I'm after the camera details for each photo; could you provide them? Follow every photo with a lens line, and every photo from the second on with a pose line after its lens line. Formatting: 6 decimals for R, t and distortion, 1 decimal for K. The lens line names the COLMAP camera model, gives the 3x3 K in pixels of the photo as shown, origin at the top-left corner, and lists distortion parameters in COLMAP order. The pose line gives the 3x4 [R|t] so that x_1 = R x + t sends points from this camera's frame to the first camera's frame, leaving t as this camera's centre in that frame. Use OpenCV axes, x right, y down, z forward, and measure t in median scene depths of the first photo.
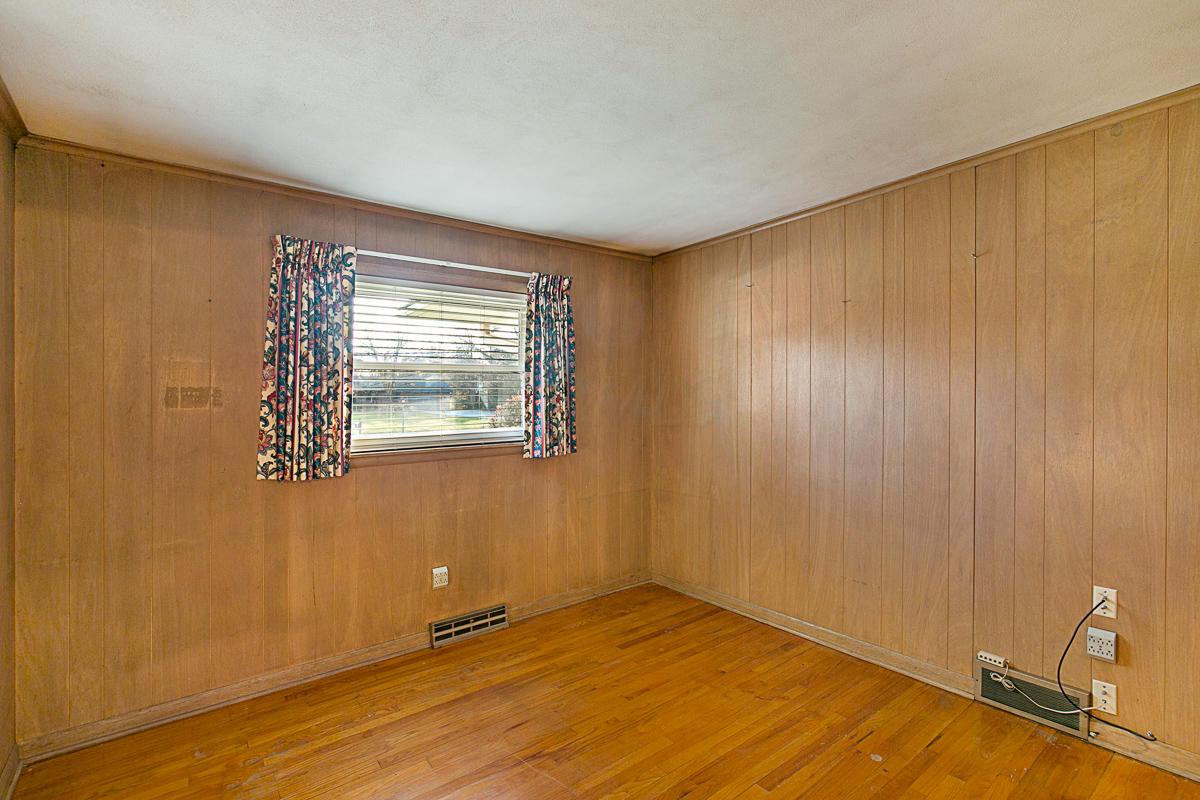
lens RADIAL K [[552.4, 0, 603.3], [0, 552.4, 390.1], [0, 0, 1]] dist [0.015954, -0.006754]
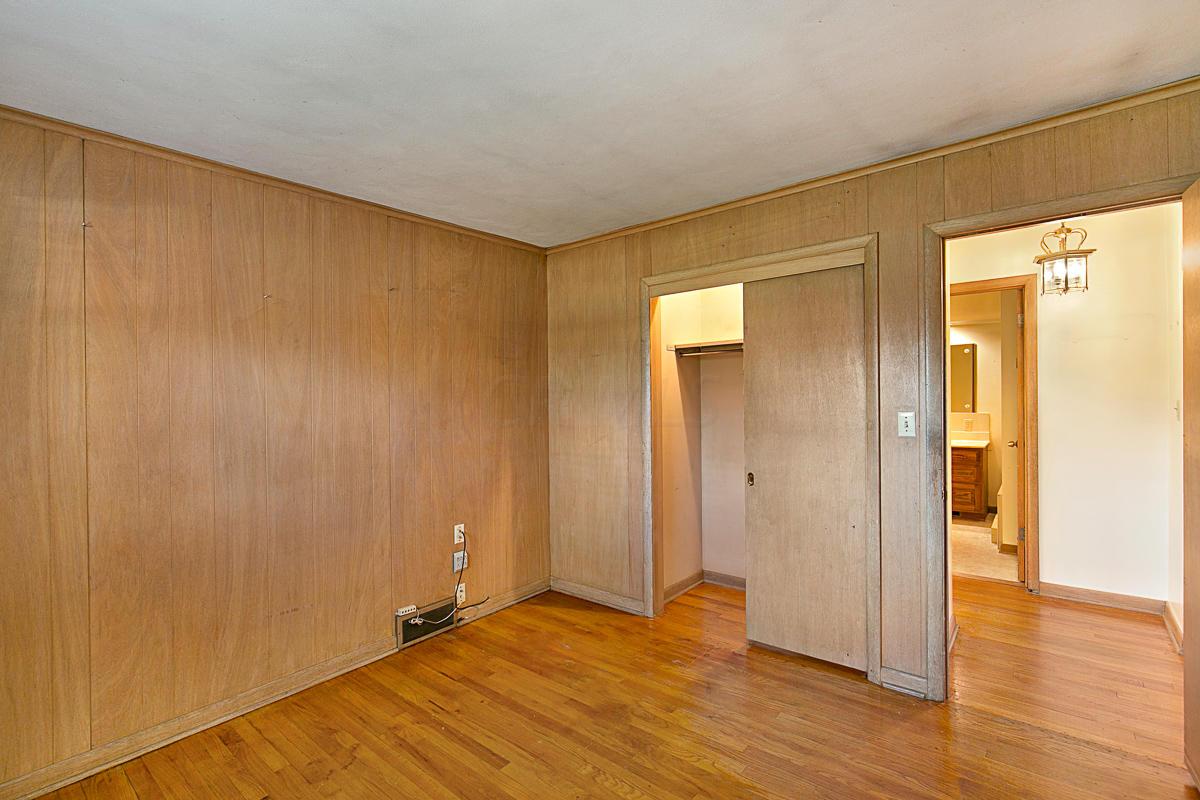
lens RADIAL K [[552.4, 0, 603.6], [0, 552.4, 407.1], [0, 0, 1]] dist [0.015954, -0.006754]
pose [[-0.212240, -0.004044, 0.977209, -0.584192], [0.008222, 0.999949, 0.005924, 0.012757], [-0.977183, 0.009292, -0.212196, 0.756396]]
